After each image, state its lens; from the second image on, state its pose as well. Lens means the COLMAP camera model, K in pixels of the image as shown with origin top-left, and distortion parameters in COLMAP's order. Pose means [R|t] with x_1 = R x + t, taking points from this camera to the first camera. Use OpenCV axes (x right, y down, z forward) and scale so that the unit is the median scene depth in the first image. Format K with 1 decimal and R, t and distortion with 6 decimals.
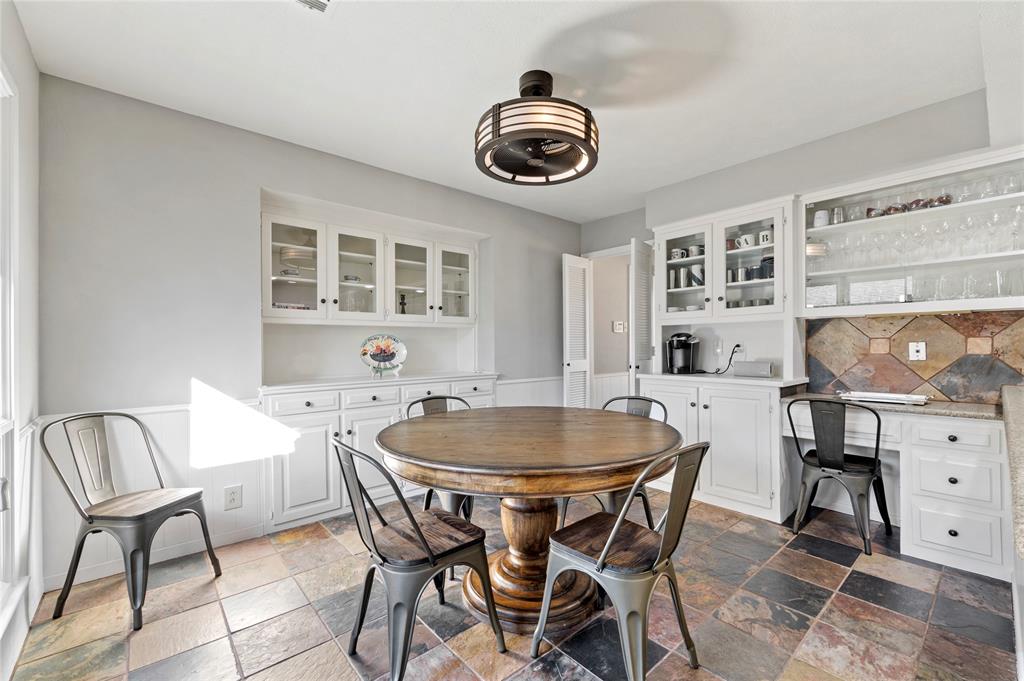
lens RADIAL K [[444.0, 0, 515.1], [0, 444.0, 347.2], [0, 0, 1]] dist [0.000530, 0.001481]
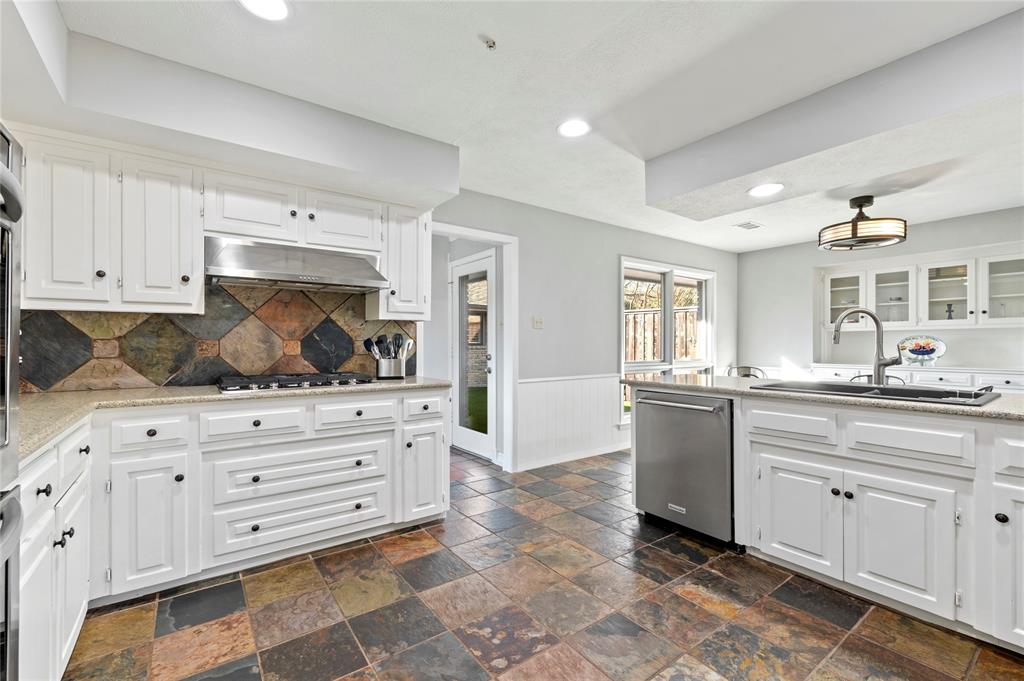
lens RADIAL K [[444.0, 0, 510.6], [0, 444.0, 338.6], [0, 0, 1]] dist [0.000530, 0.001481]
pose [[-0.102975, -0.000752, -0.994684, 1.436572], [0.003481, 0.999993, -0.001116, -0.025665], [0.994678, -0.003578, -0.102972, -0.167193]]
